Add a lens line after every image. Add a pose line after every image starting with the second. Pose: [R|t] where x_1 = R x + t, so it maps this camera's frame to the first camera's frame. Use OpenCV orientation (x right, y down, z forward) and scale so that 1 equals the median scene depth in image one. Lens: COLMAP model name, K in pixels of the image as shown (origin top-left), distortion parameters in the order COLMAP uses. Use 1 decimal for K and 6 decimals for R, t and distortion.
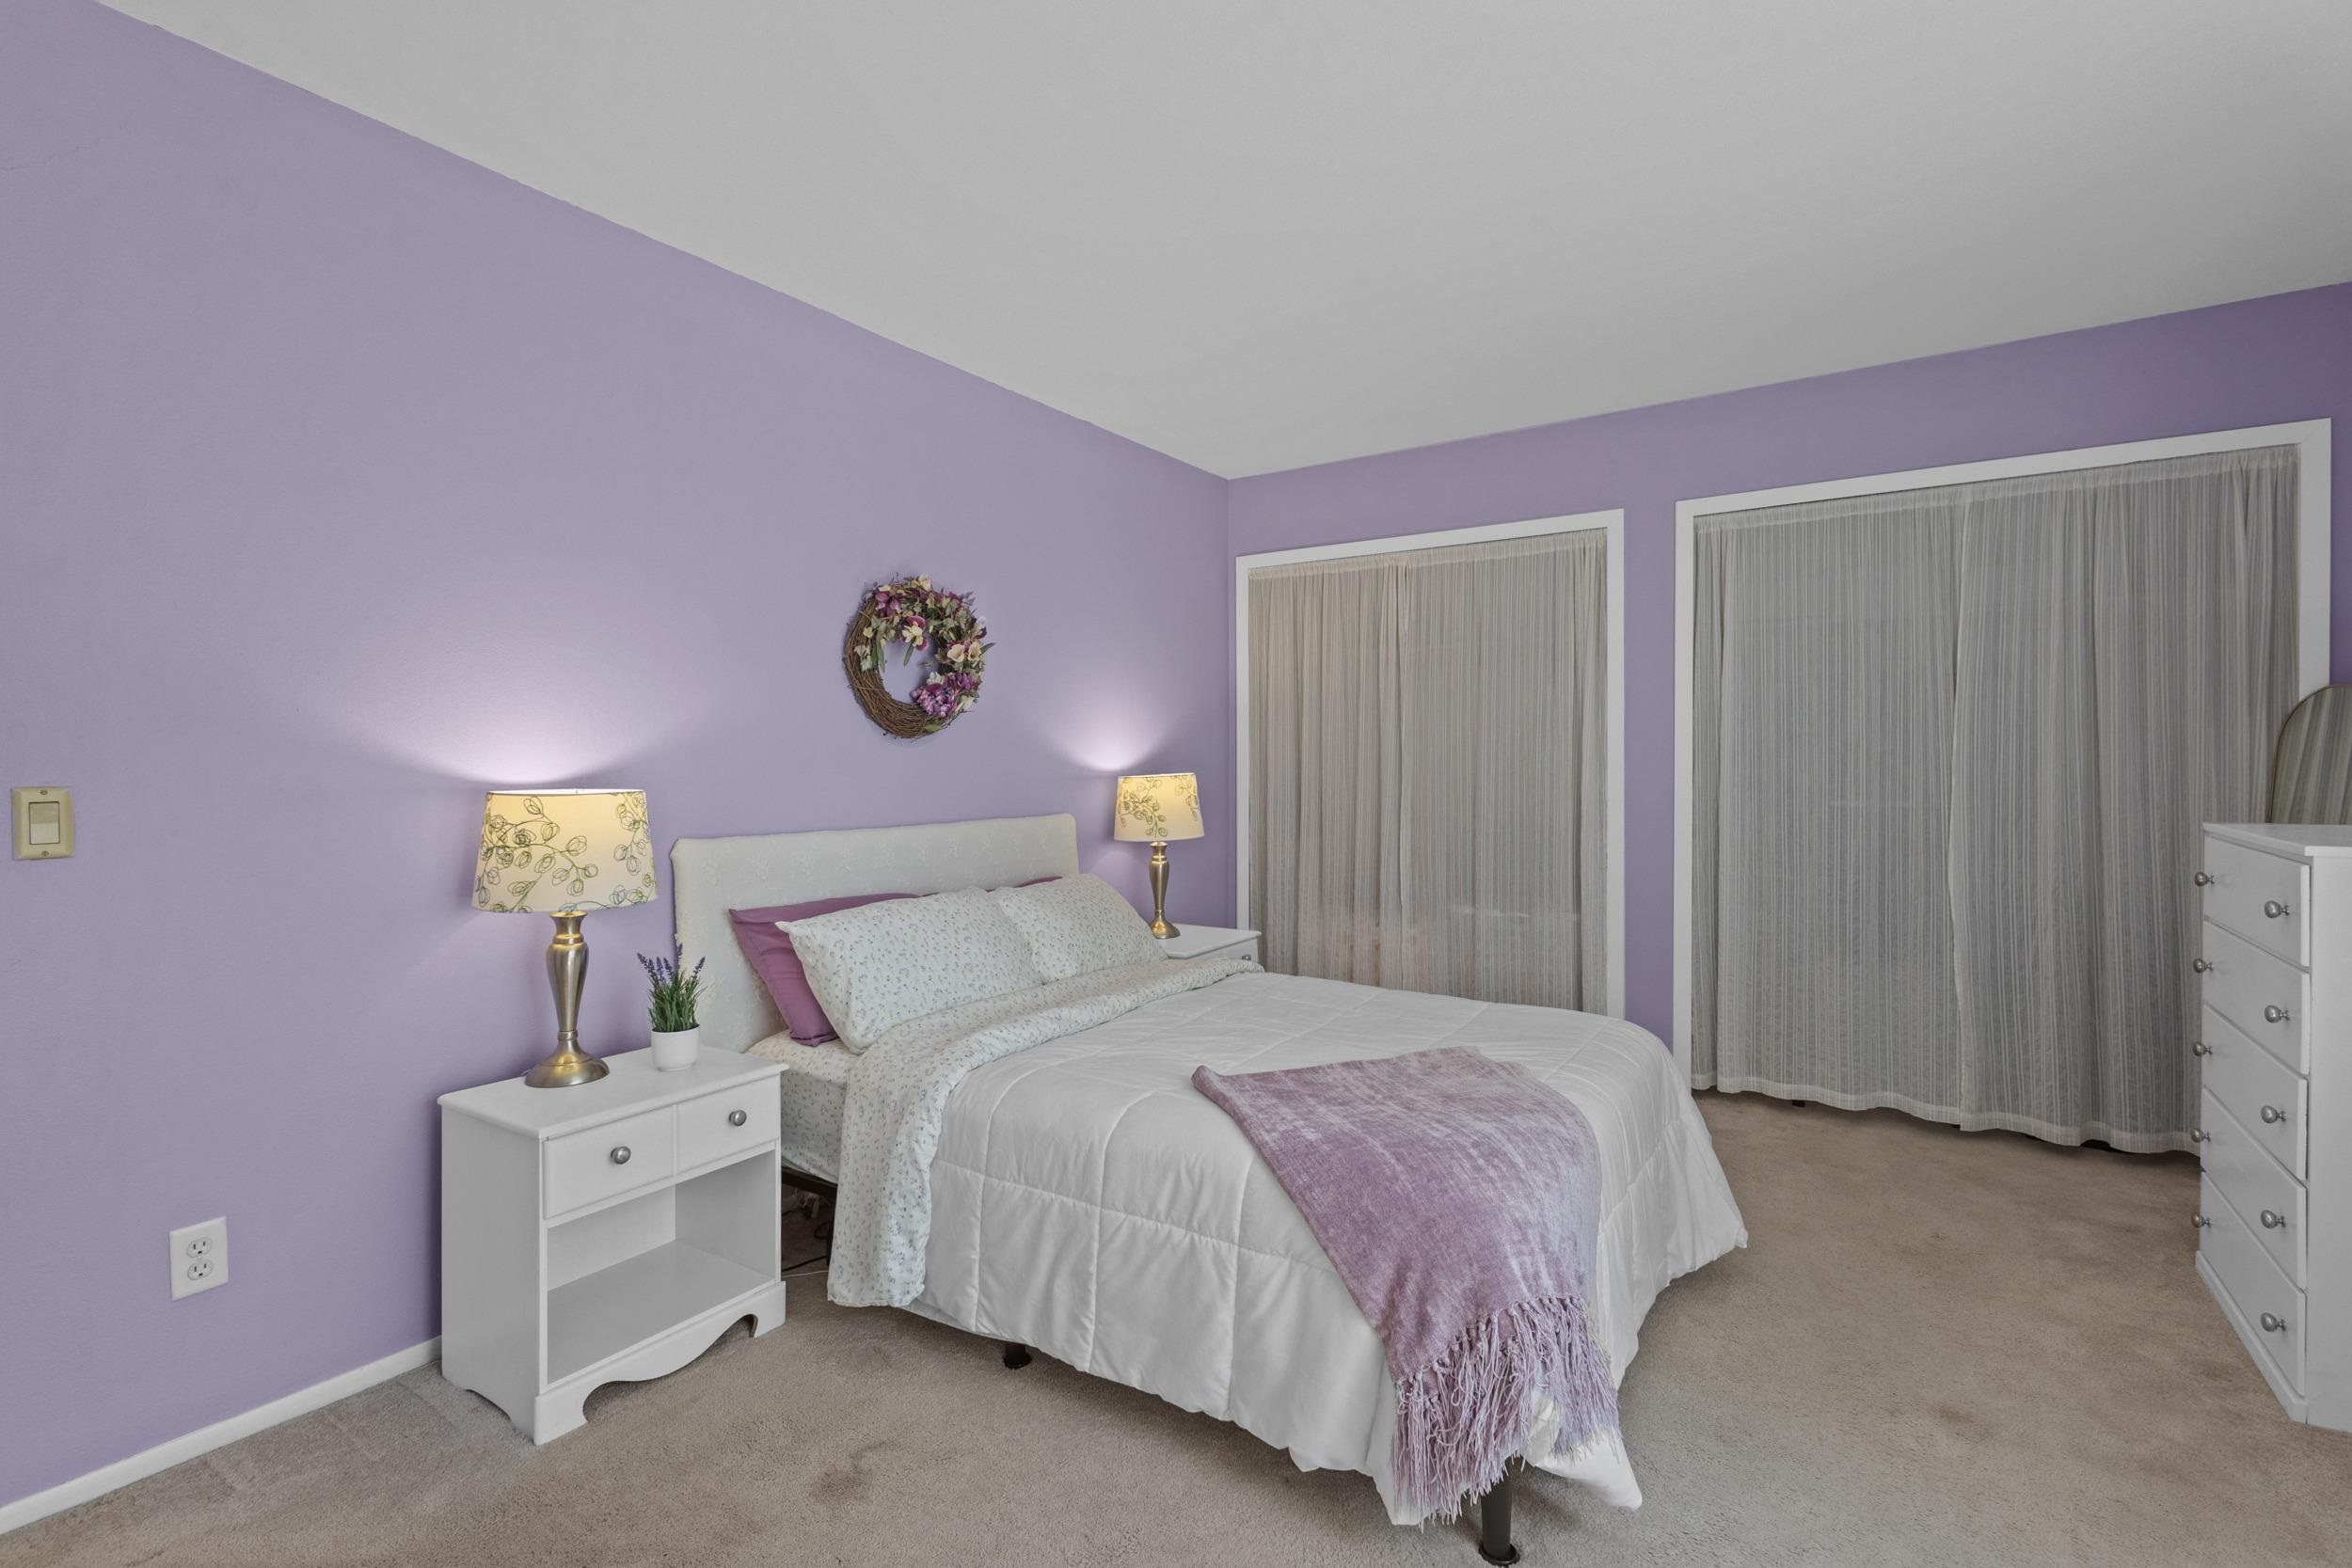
lens RADIAL K [[1077.6, 0, 1176.7], [0, 1077.6, 776.9], [0, 0, 1]] dist [0.004093, 0.000437]
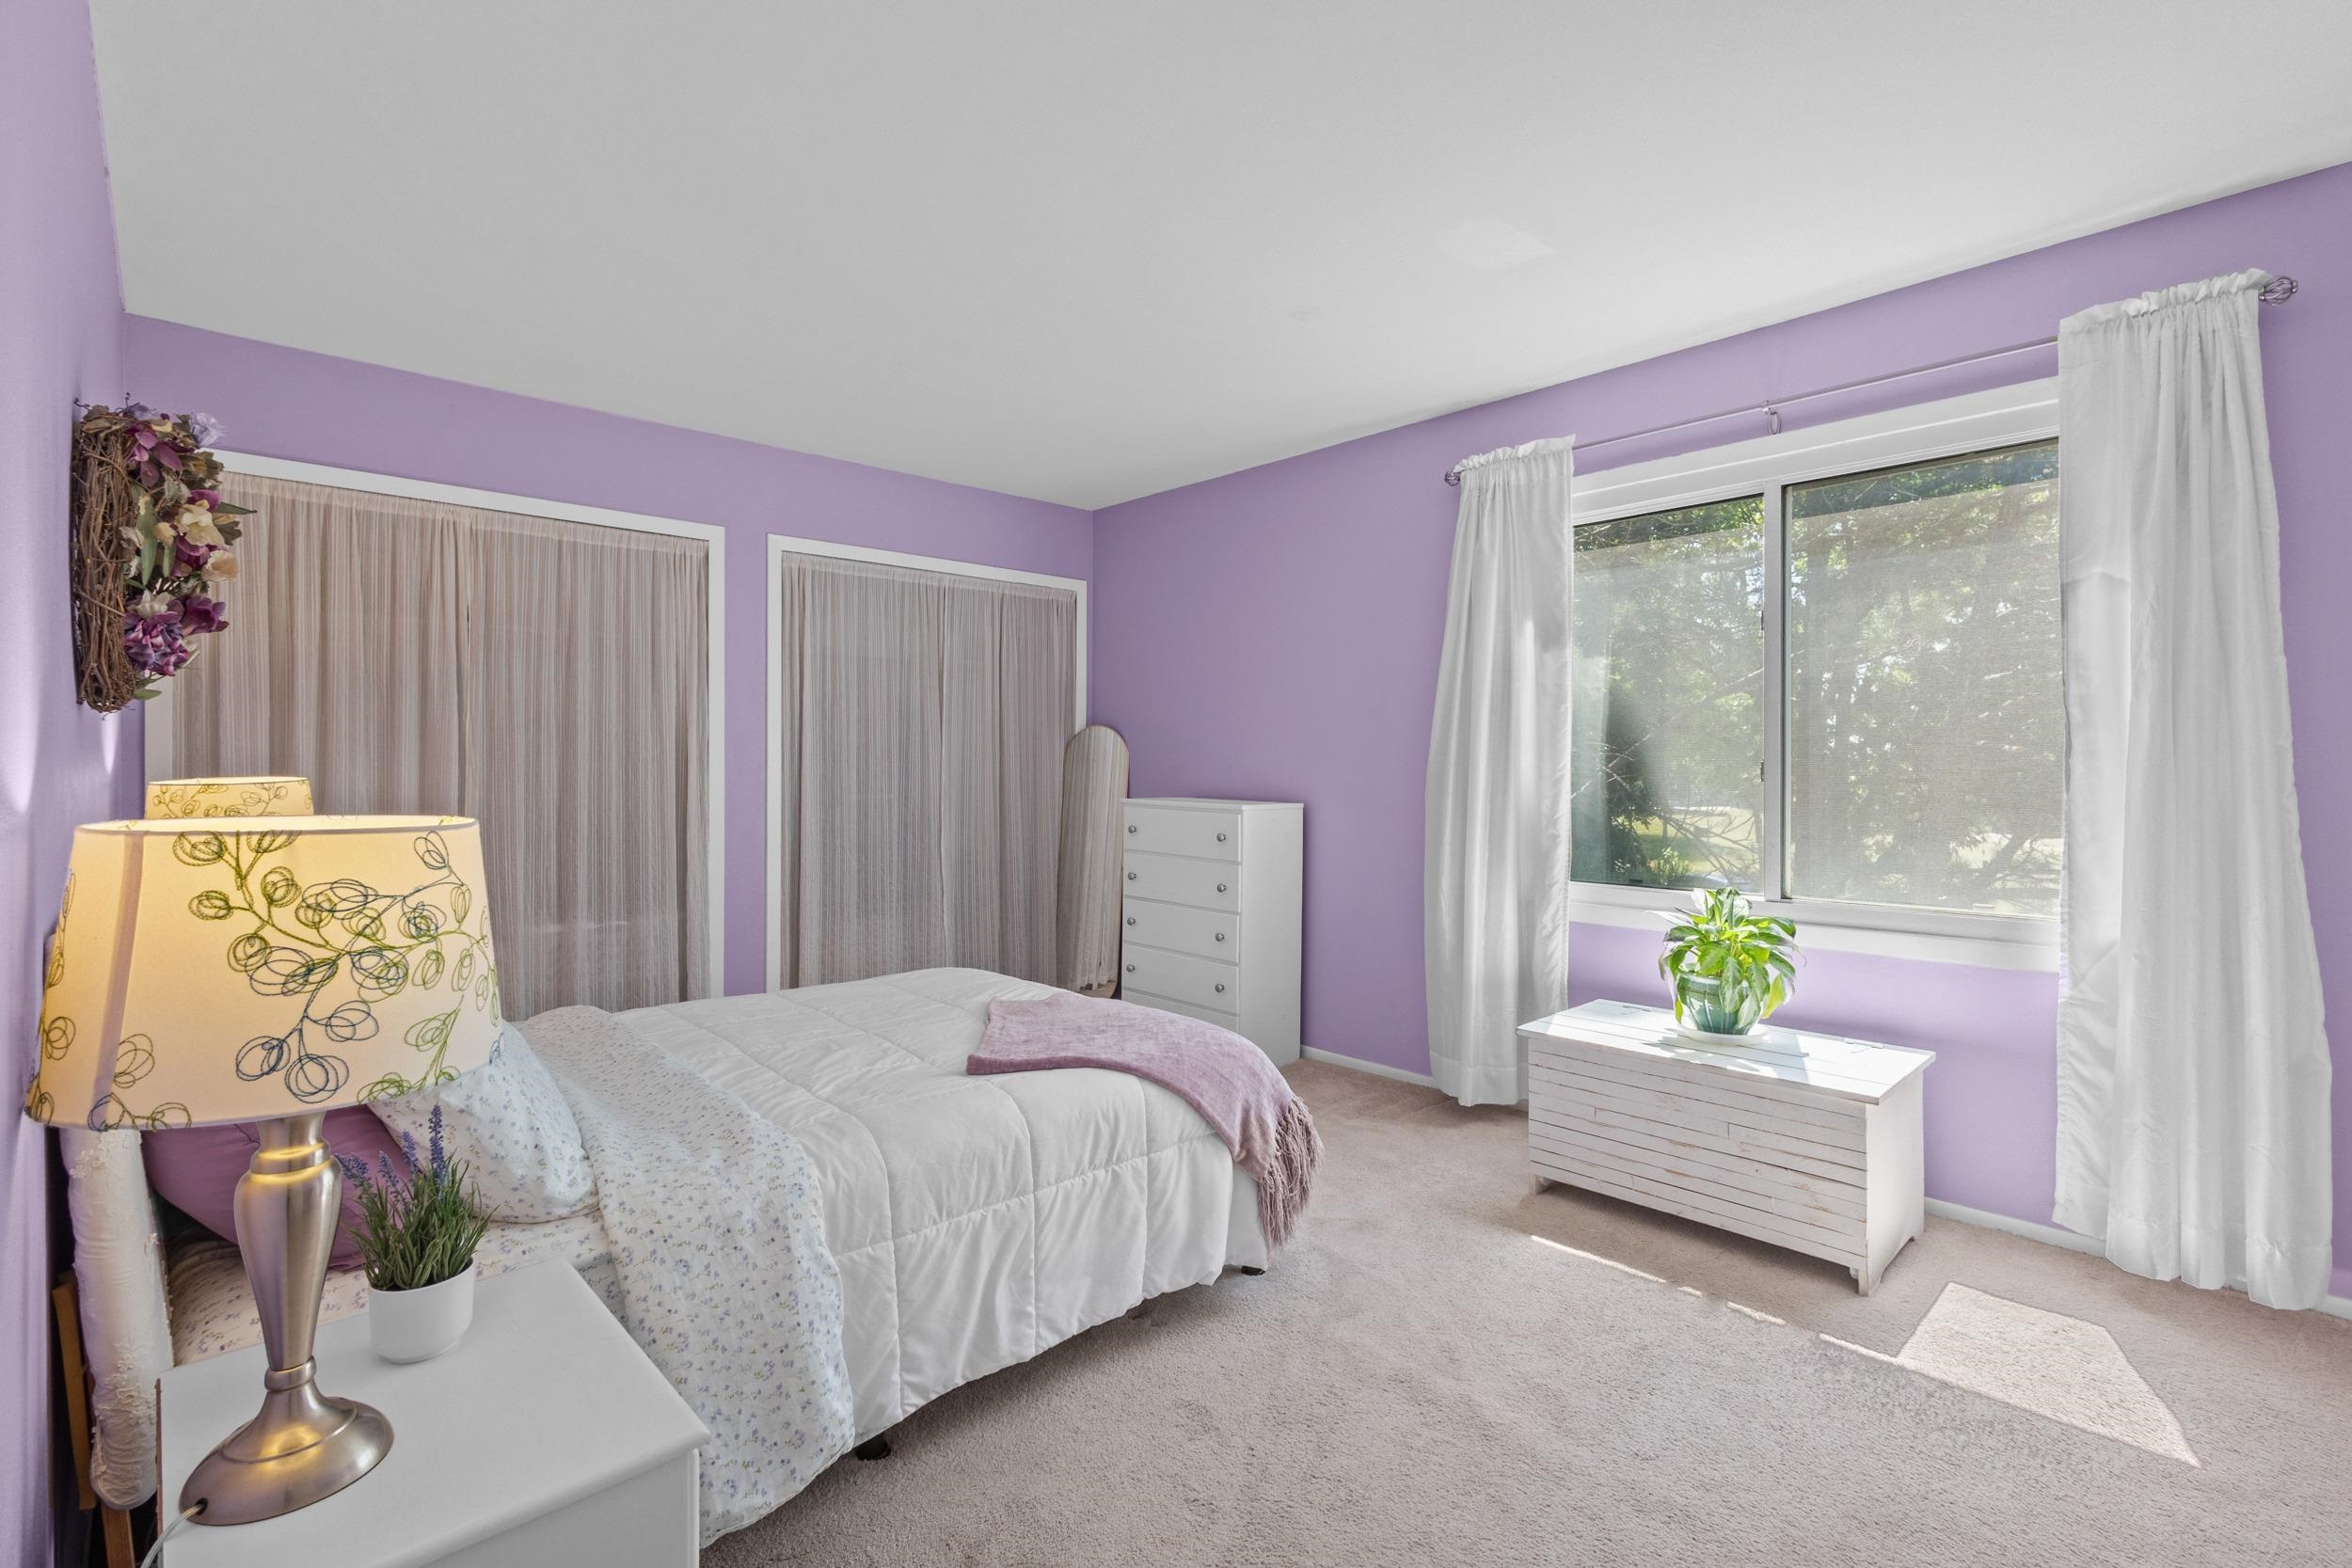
lens RADIAL K [[1077.6, 0, 1176.7], [0, 1077.6, 776.9], [0, 0, 1]] dist [0.004093, 0.000437]
pose [[0.229149, -0.007910, 0.973359, -0.974560], [0.008576, 0.999945, 0.006107, -0.005075], [-0.973354, 0.006948, 0.229204, 0.583390]]
